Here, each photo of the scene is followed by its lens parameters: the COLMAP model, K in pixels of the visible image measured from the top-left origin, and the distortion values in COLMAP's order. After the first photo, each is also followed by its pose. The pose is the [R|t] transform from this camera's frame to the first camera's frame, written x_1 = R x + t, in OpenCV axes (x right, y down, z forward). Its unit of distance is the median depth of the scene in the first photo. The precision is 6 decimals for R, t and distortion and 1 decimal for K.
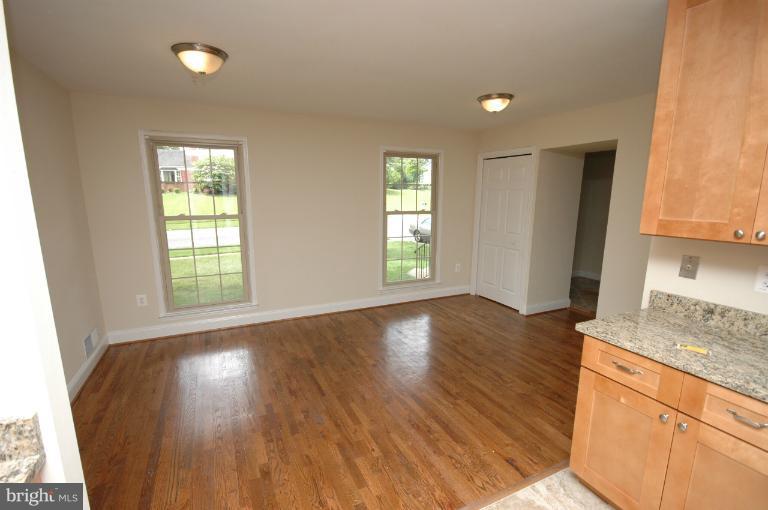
lens RADIAL K [[353.5, 0, 382.4], [0, 353.5, 259.4], [0, 0, 1]] dist [0.005334, -0.004058]
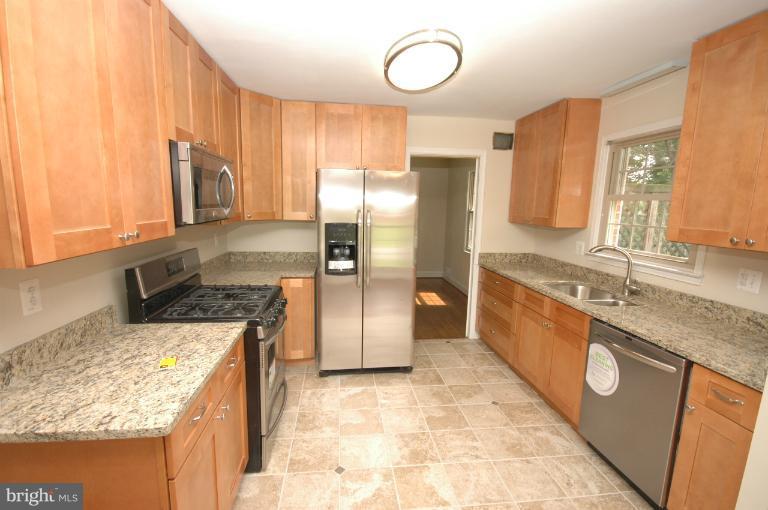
lens RADIAL K [[353.5, 0, 382.4], [0, 353.5, 259.4], [0, 0, 1]] dist [0.005334, -0.004058]
pose [[-0.946546, -0.075299, 0.313657, 0.079443], [0.035141, 0.942514, 0.332314, -0.260228], [-0.320649, 0.325573, -0.889487, 1.425721]]
